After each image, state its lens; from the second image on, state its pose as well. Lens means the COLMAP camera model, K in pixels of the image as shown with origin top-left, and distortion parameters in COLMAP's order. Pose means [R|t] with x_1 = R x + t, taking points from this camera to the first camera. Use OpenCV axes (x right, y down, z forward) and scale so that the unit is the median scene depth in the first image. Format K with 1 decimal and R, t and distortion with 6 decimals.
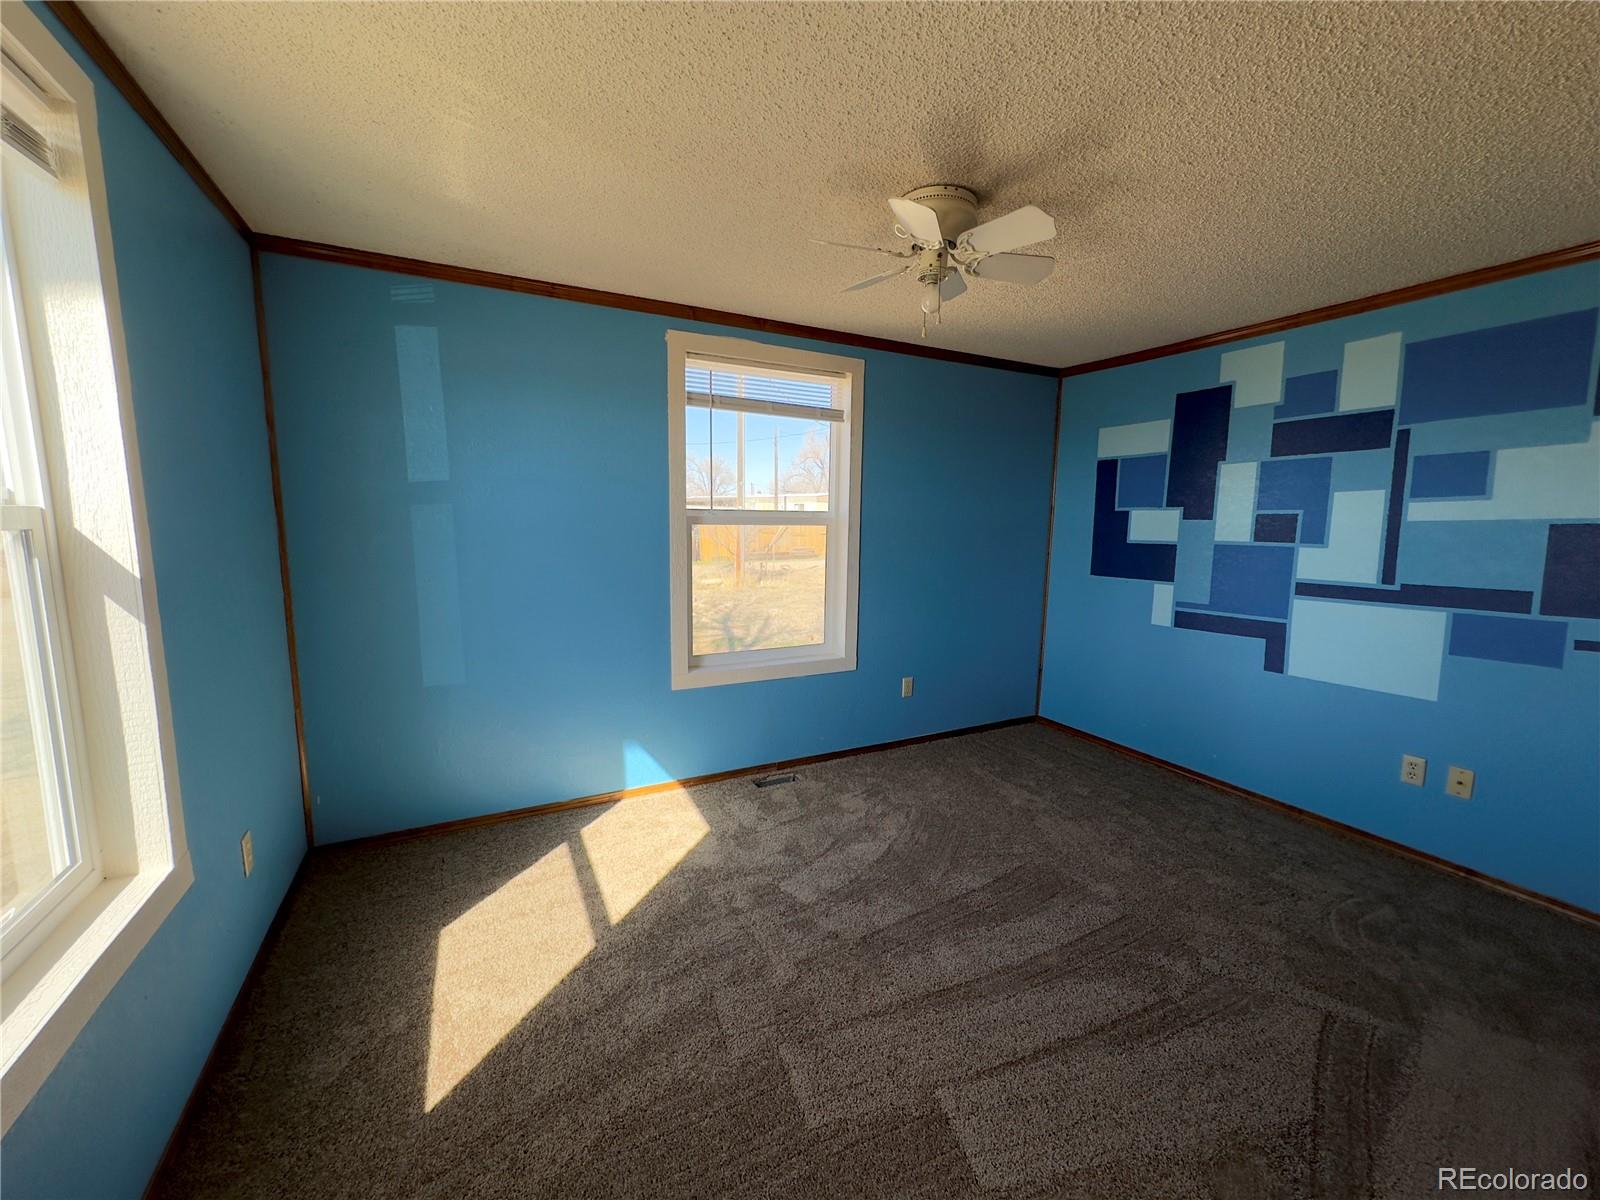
lens RADIAL K [[631.7, 0, 800.0], [0, 631.7, 600.0], [0, 0, 1]] dist [-0.000347, -0.000217]
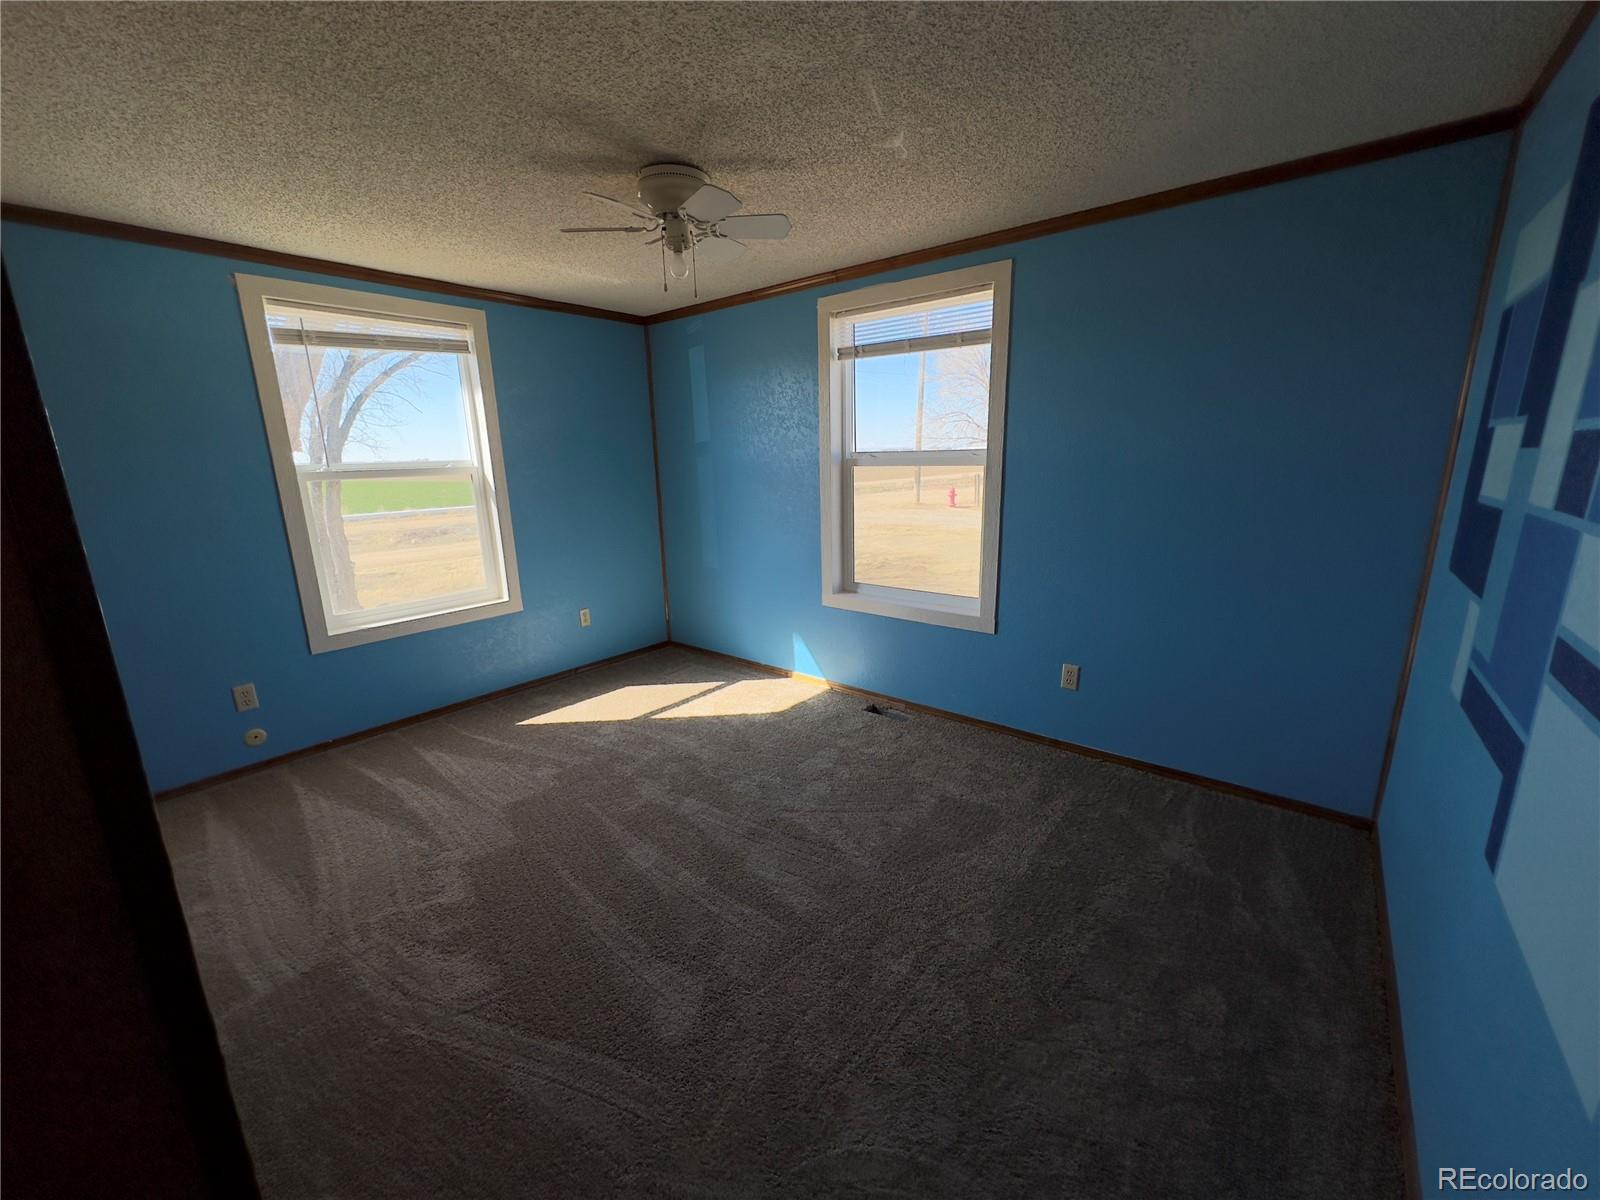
lens RADIAL K [[631.7, 0, 800.0], [0, 631.7, 600.0], [0, 0, 1]] dist [-0.000347, -0.000217]
pose [[0.397607, 0.185454, -0.898619, 0.878102], [-0.094222, 0.982436, 0.161062, -0.058611], [0.912705, 0.020631, 0.408098, 0.466915]]
